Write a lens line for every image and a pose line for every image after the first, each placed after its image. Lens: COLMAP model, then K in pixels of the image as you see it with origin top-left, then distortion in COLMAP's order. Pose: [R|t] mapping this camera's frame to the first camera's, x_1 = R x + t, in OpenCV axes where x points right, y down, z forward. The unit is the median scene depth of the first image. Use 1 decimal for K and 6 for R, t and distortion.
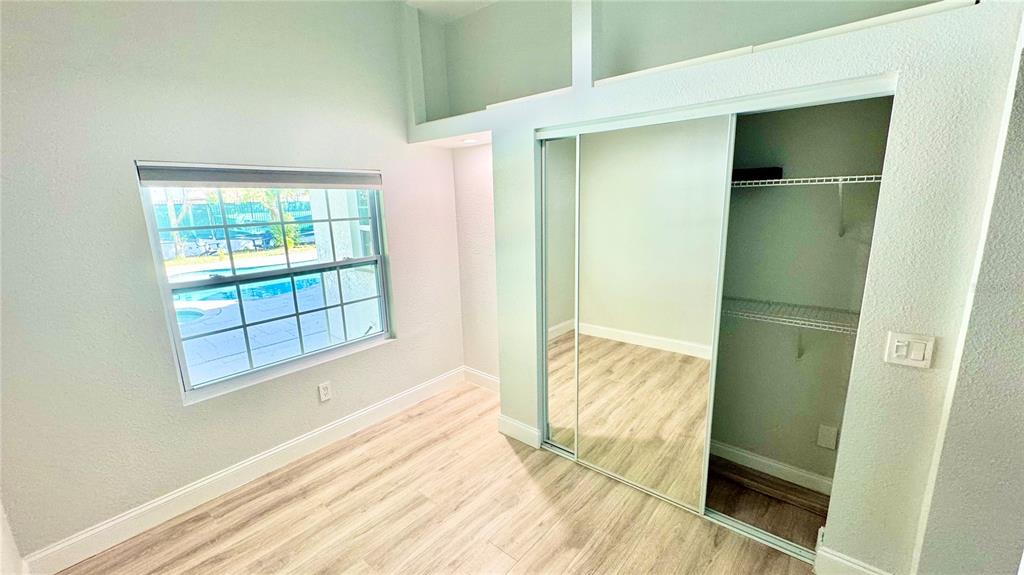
lens RADIAL K [[410.4, 0, 510.6], [0, 410.4, 288.6], [0, 0, 1]] dist [-0.004117, 0.000330]
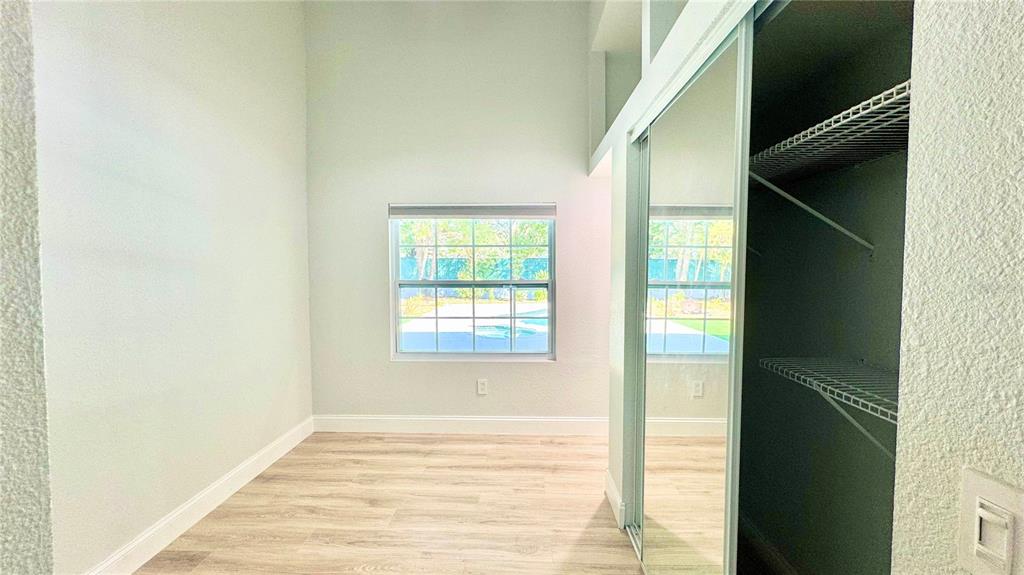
lens RADIAL K [[410.4, 0, 510.6], [0, 410.4, 288.6], [0, 0, 1]] dist [-0.004117, 0.000330]
pose [[0.620859, 0.065594, -0.781173, 0.574409], [-0.178429, 0.982162, -0.059340, 0.031240], [0.763346, 0.176226, 0.621488, 0.309050]]
